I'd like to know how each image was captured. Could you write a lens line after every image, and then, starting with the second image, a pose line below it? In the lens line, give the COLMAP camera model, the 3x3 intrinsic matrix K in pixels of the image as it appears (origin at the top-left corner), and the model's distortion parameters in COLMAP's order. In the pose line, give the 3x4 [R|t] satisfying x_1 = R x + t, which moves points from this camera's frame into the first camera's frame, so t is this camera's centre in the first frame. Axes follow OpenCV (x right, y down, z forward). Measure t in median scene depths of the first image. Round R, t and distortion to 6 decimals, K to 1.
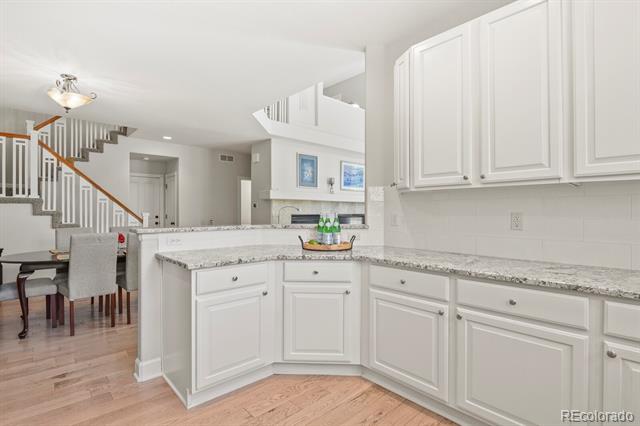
lens RADIAL K [[308.9, 0, 322.4], [0, 308.9, 212.8], [0, 0, 1]] dist [-0.000087, -0.000492]
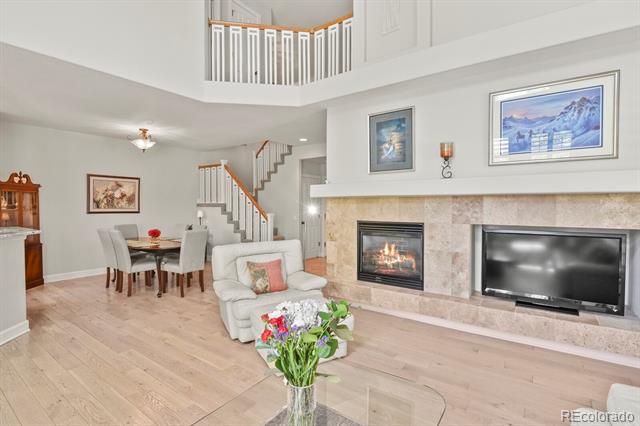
lens RADIAL K [[308.9, 0, 320.7], [0, 308.9, 212.2], [0, 0, 1]] dist [-0.000087, -0.000492]
pose [[0.201212, 0.021588, -0.979310, 0.450340], [0.000869, 0.999753, 0.022217, -0.023847], [0.979547, -0.005321, 0.201143, 0.756712]]
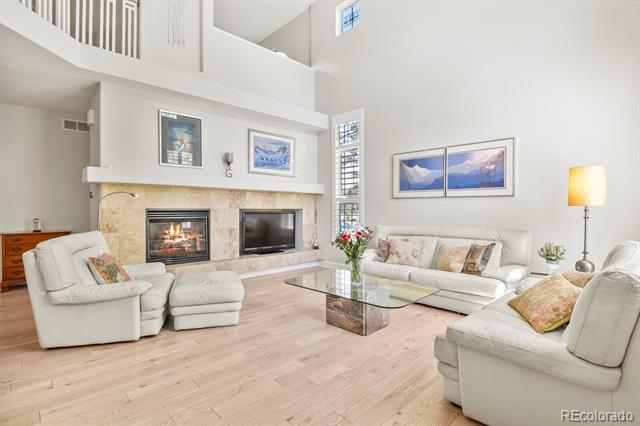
lens RADIAL K [[308.9, 0, 319.2], [0, 308.9, 211.9], [0, 0, 1]] dist [-0.000087, -0.000492]
pose [[0.999975, -0.004449, 0.005542, 0.224966], [0.004433, 0.999986, 0.002926, 0.010206], [-0.005555, -0.002901, 0.999980, 0.358708]]
